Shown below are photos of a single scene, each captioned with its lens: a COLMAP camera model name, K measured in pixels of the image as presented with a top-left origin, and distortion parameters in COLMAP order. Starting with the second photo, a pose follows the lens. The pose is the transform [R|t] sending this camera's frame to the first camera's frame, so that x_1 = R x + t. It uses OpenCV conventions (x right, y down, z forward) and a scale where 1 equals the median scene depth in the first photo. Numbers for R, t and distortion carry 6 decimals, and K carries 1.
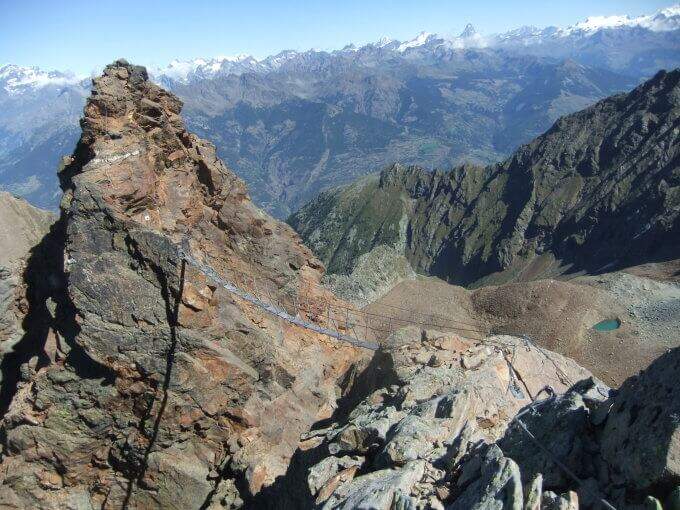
lens RADIAL K [[508.3, 0, 340.0], [0, 508.3, 255.0], [0, 0, 1]] dist [-0.015071, 0.002315]
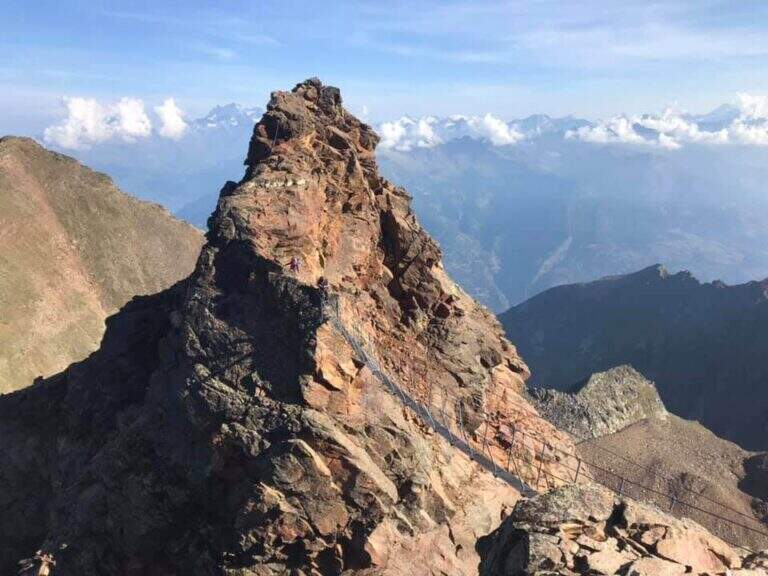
lens RADIAL K [[586.5, 0, 384.0], [0, 586.5, 288.0], [0, 0, 1]] dist [0.038778, -0.000460]
pose [[0.938296, 0.145363, -0.313800, 0.036355], [-0.178662, 0.980657, -0.079944, 0.013994], [0.296109, 0.131075, 0.946118, 0.138688]]
